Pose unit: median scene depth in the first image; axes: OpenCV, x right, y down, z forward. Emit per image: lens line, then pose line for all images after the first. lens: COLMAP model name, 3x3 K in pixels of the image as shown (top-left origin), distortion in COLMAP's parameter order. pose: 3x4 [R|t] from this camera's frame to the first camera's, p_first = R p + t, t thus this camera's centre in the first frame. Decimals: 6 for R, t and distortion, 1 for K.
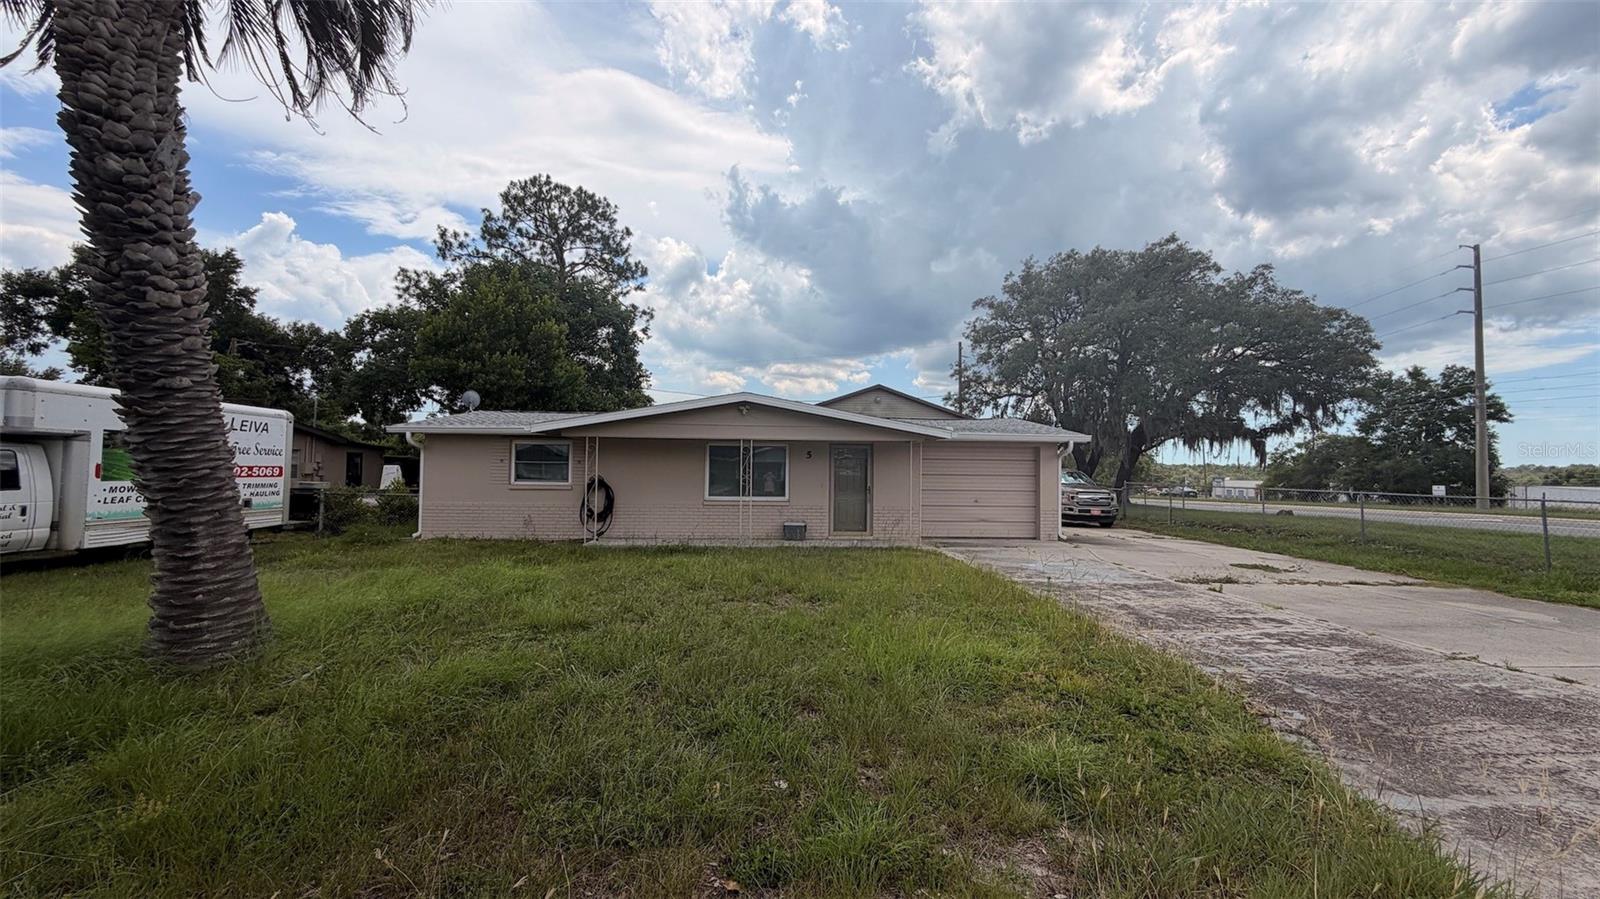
lens RADIAL K [[641.8, 0, 800.0], [0, 641.8, 449.5], [0, 0, 1]] dist [0.012471, -0.007699]
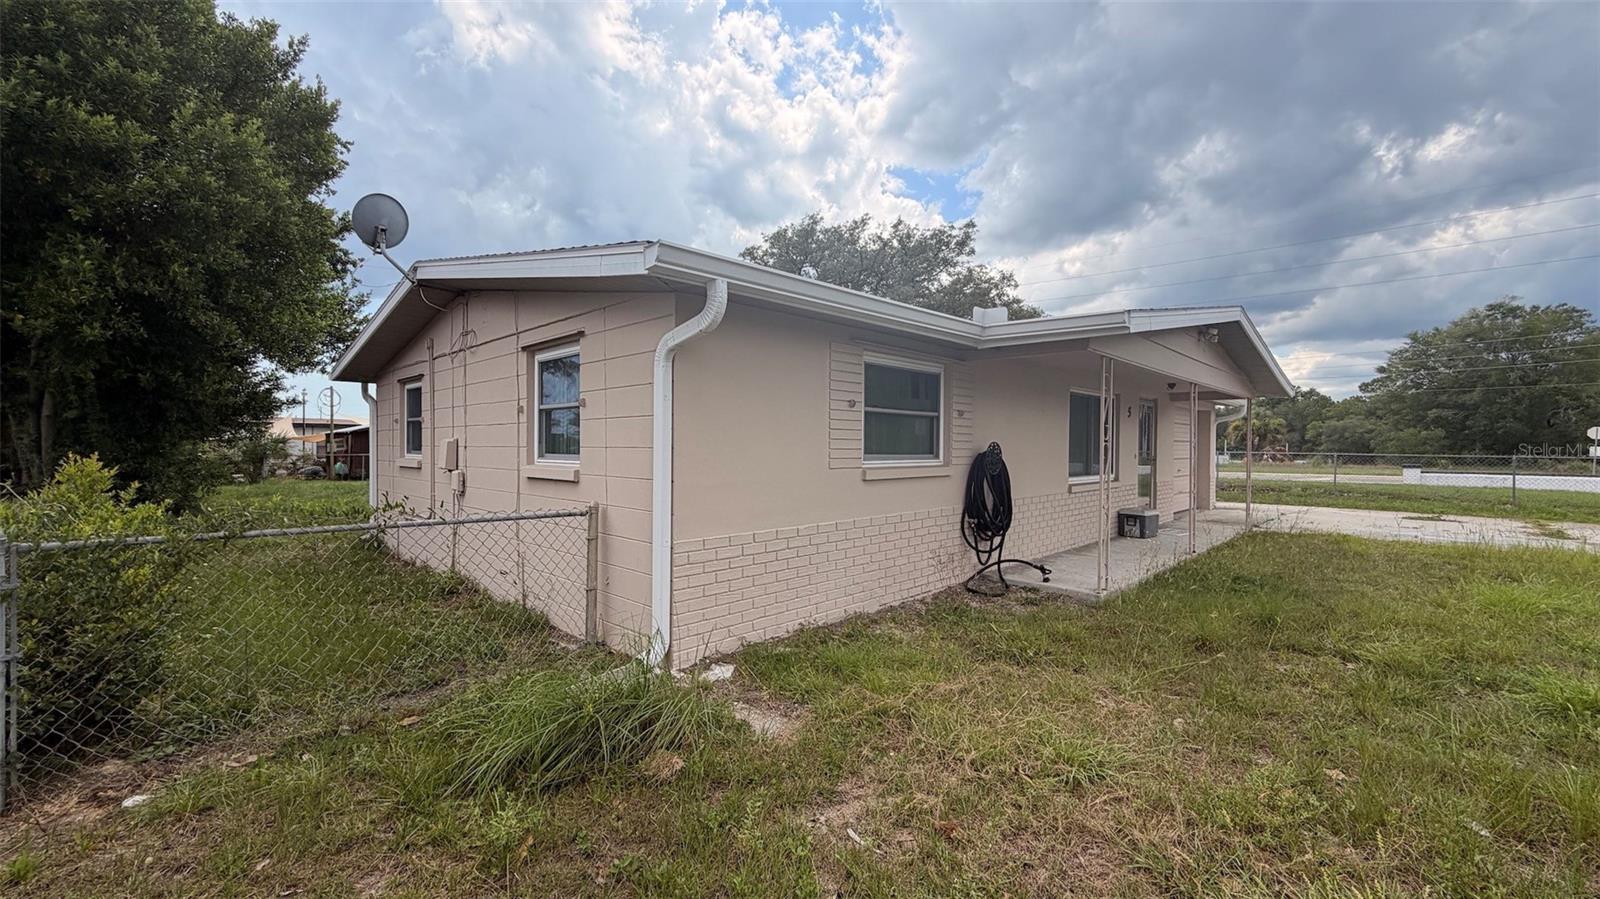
lens RADIAL K [[641.1, 0, 802.7], [0, 641.1, 453.1], [0, 0, 1]] dist [-0.000534, 0.000271]
pose [[0.732576, -0.015009, 0.680520, -0.678175], [-0.025260, 0.998469, 0.049213, 0.025173], [-0.680216, -0.053242, 0.731075, 0.688923]]
